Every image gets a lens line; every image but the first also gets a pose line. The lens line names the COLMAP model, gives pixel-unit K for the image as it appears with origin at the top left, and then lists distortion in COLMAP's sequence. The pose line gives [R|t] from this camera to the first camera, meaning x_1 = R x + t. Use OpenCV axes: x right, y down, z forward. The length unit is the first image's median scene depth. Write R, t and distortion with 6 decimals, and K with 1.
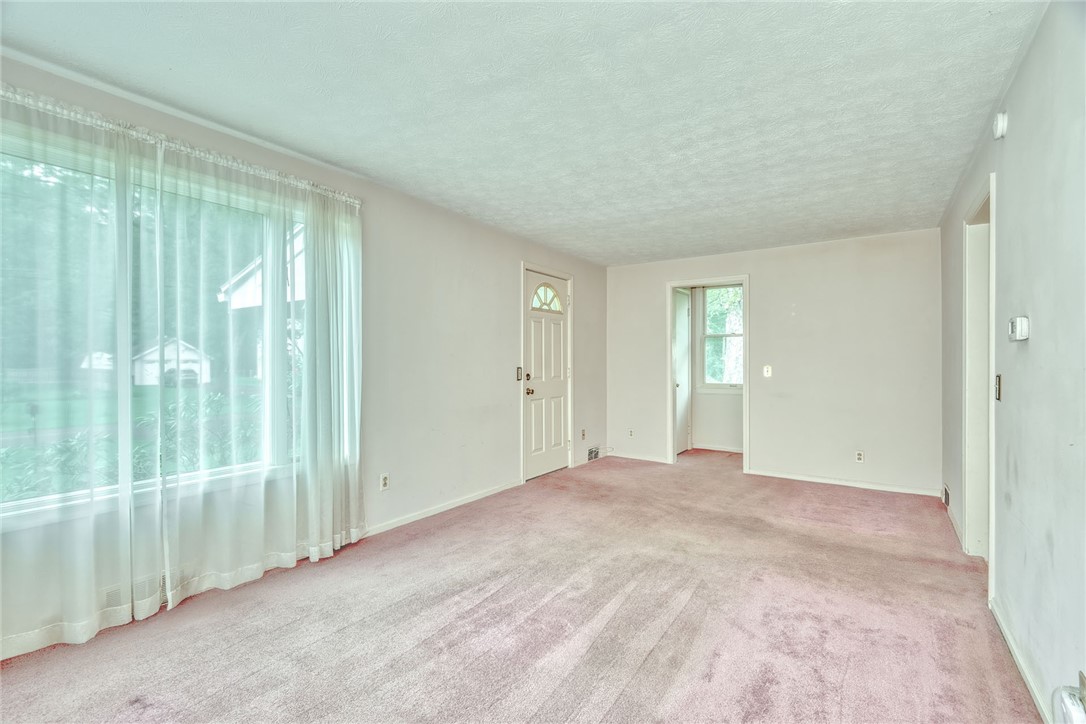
lens RADIAL K [[499.1, 0, 541.7], [0, 499.1, 360.9], [0, 0, 1]] dist [-0.003901, 0.000328]
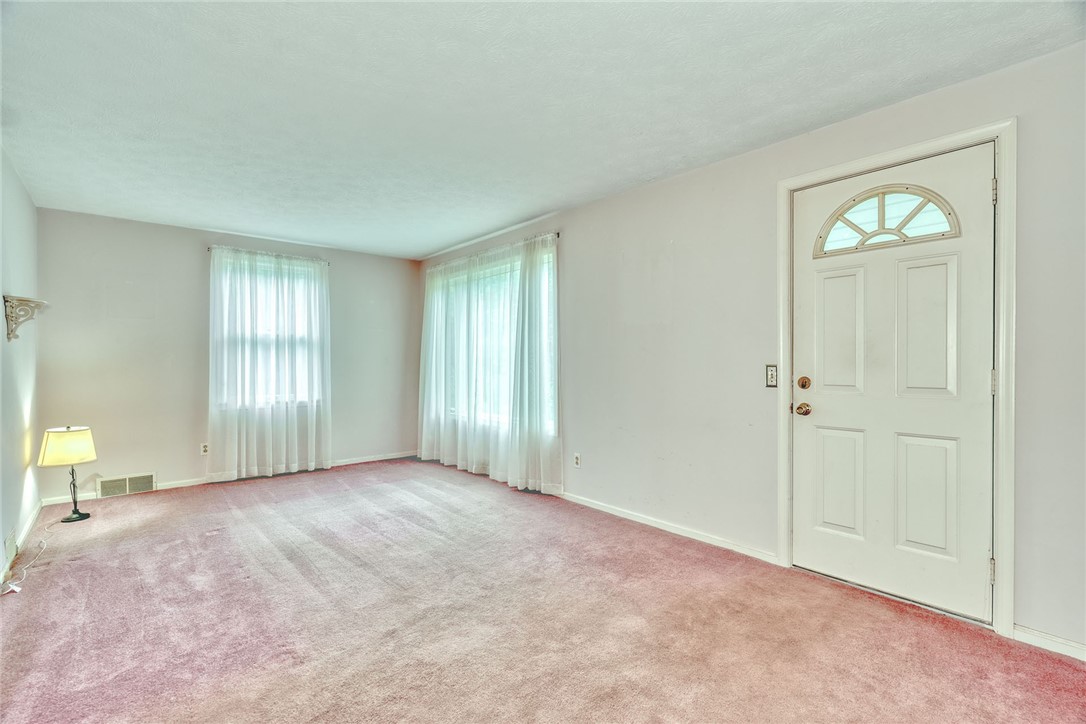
lens RADIAL K [[499.1, 0, 539.6], [0, 499.1, 365.4], [0, 0, 1]] dist [-0.003901, 0.000328]
pose [[-0.271946, 0.006968, -0.962287, 0.594810], [0.000961, 0.999975, 0.006969, 0.008671], [0.962312, 0.000970, -0.271946, 0.886439]]
